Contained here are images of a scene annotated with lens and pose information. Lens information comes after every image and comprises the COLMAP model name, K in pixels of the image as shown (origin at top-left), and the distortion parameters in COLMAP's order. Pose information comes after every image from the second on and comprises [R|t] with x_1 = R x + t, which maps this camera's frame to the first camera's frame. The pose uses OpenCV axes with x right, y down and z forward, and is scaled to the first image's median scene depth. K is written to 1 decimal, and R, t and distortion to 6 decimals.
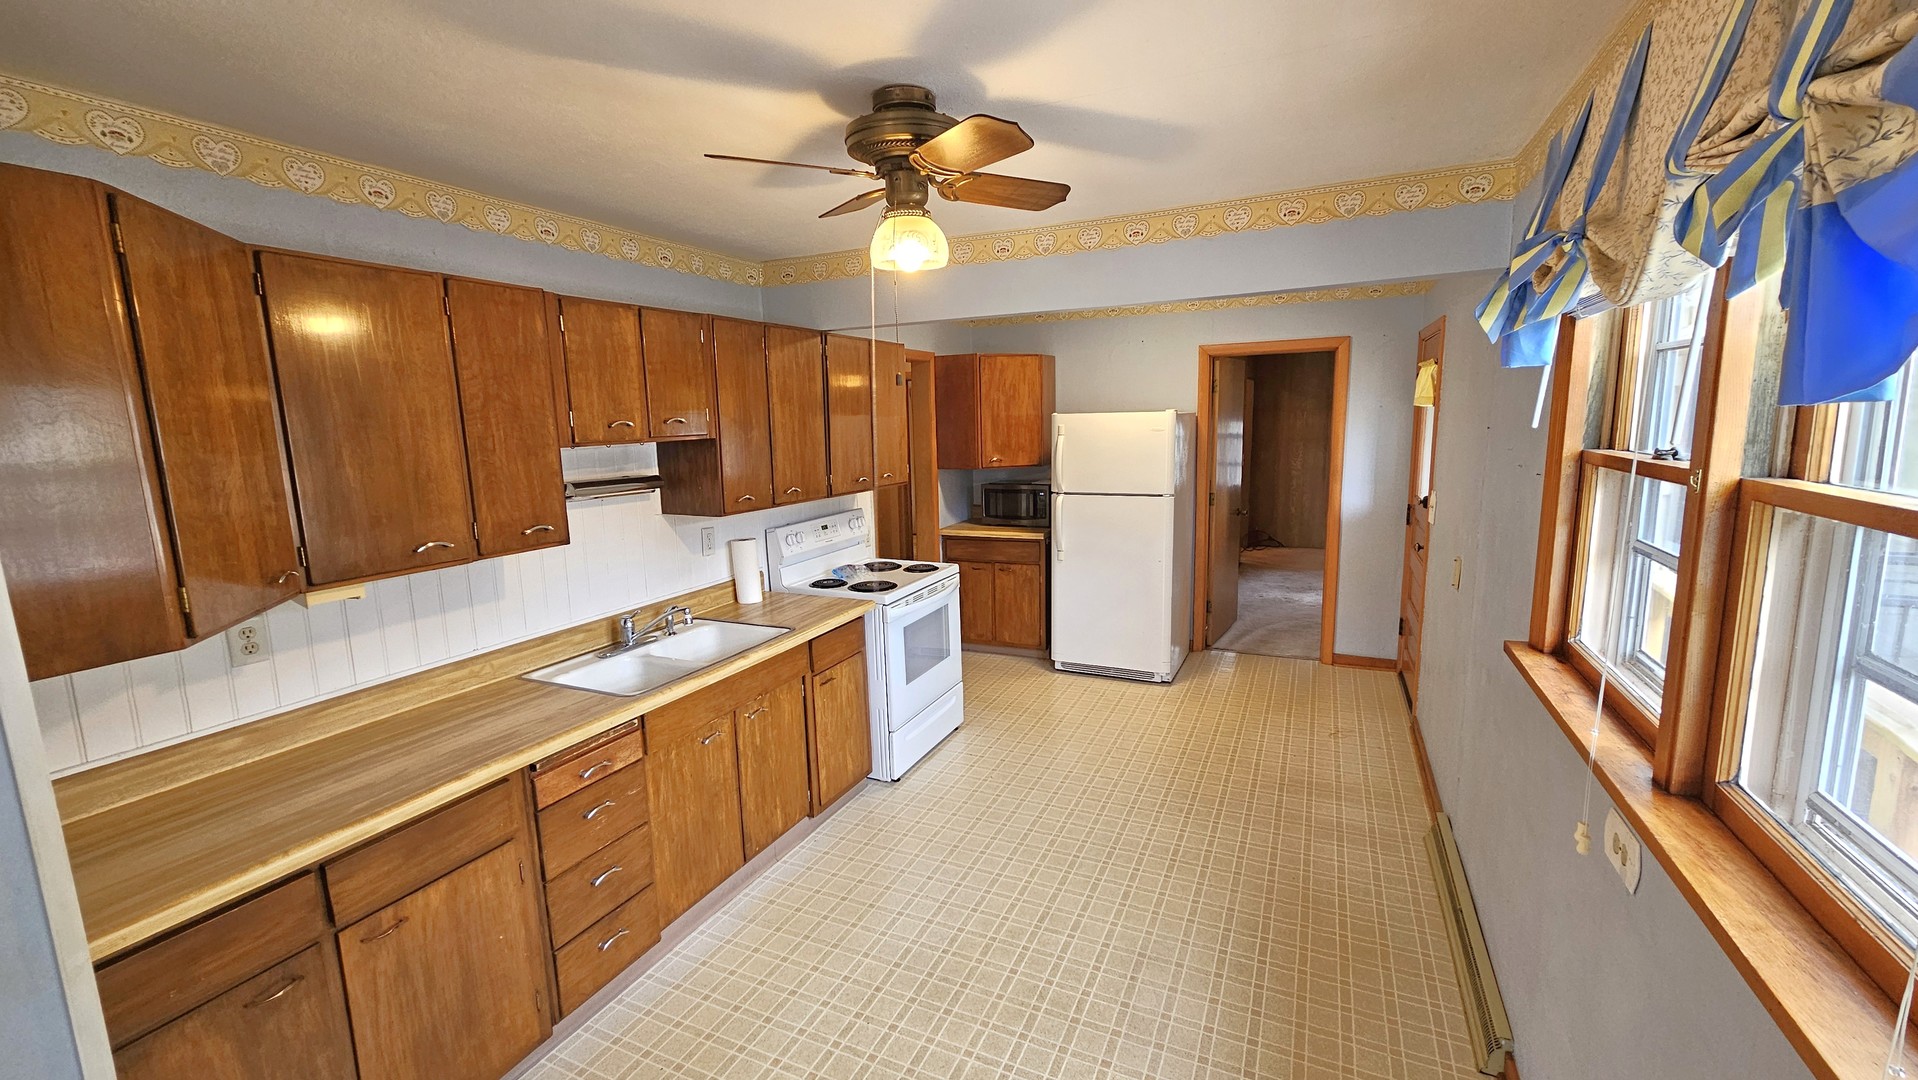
lens RADIAL K [[788.7, 0, 960.6], [0, 788.7, 537.2], [0, 0, 1]] dist [-0.004419, -0.000268]
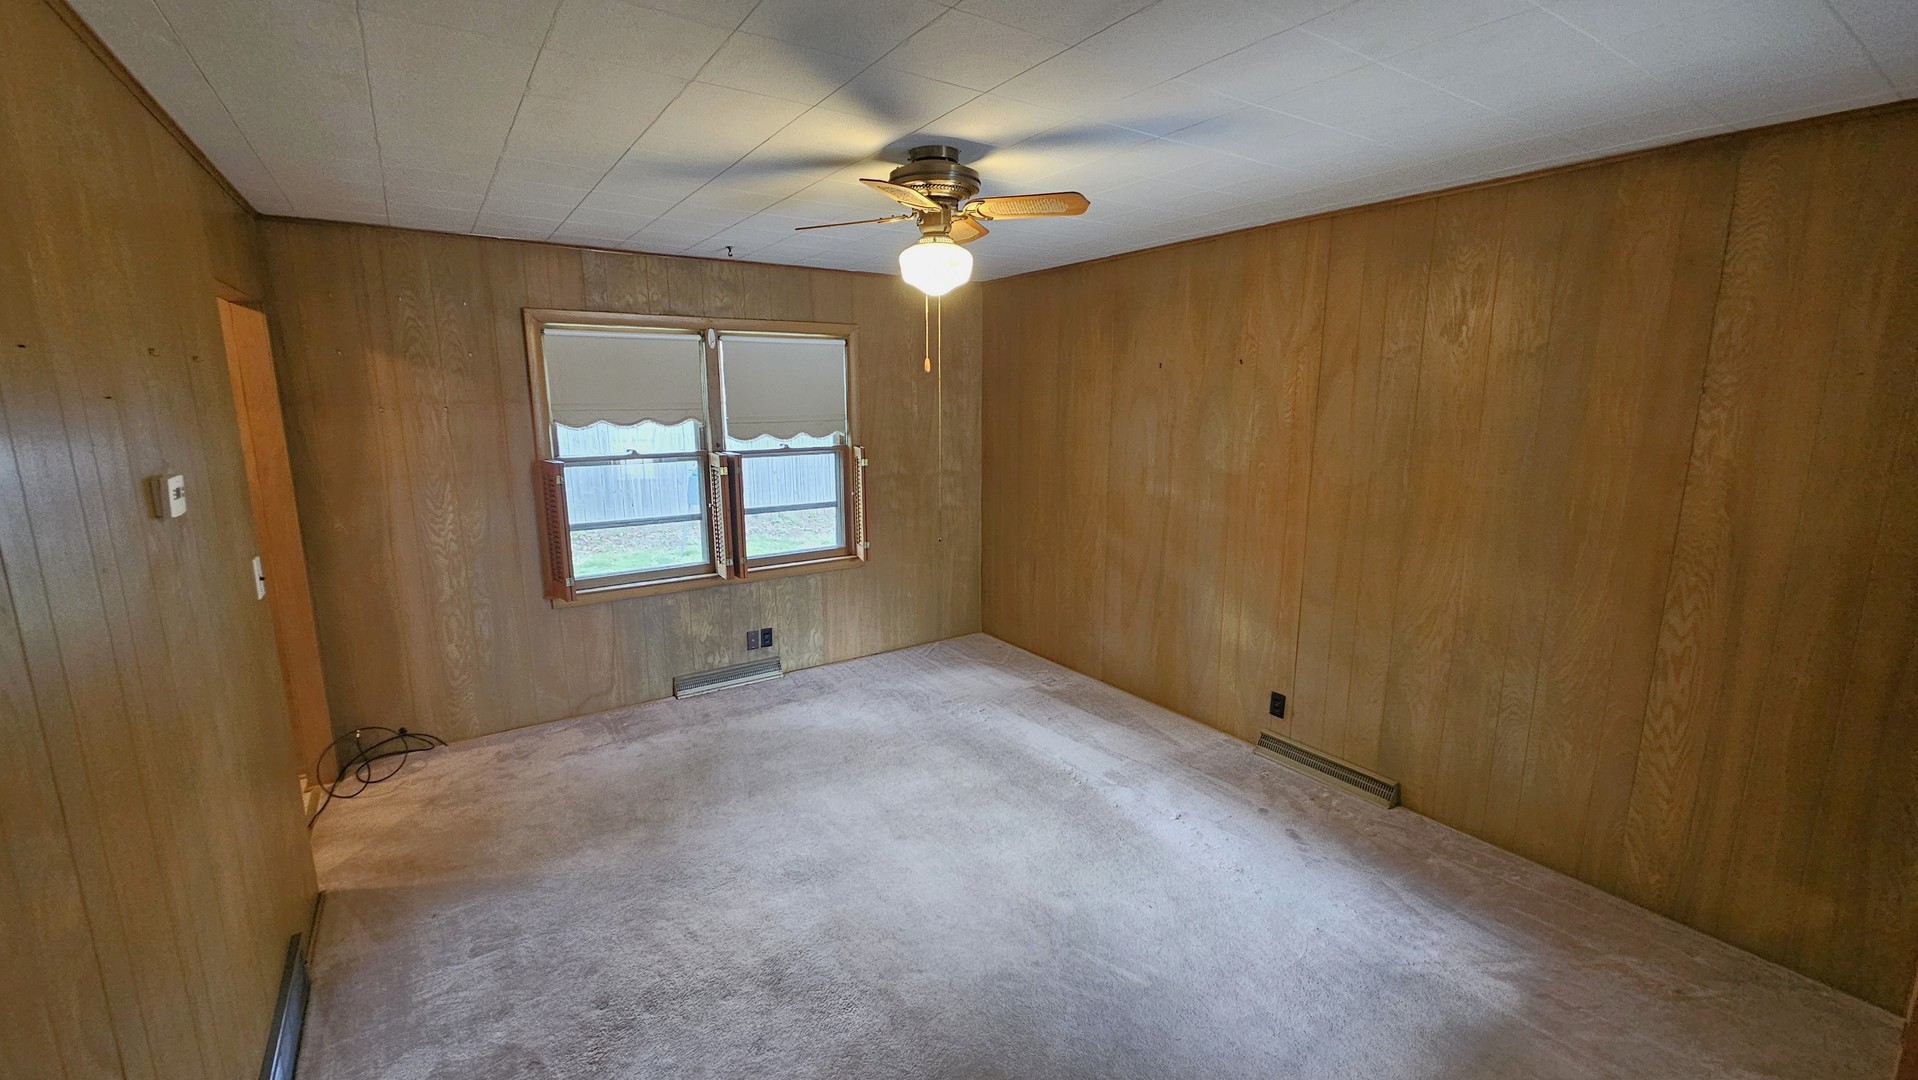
lens RADIAL K [[788.7, 0, 959.7], [0, 788.7, 539.5], [0, 0, 1]] dist [-0.004419, -0.000268]
pose [[0.529286, -0.131285, 0.838225, 0.228449], [0.117299, 0.989791, 0.080957, -0.092005], [-0.840296, 0.055473, 0.539282, 0.558569]]
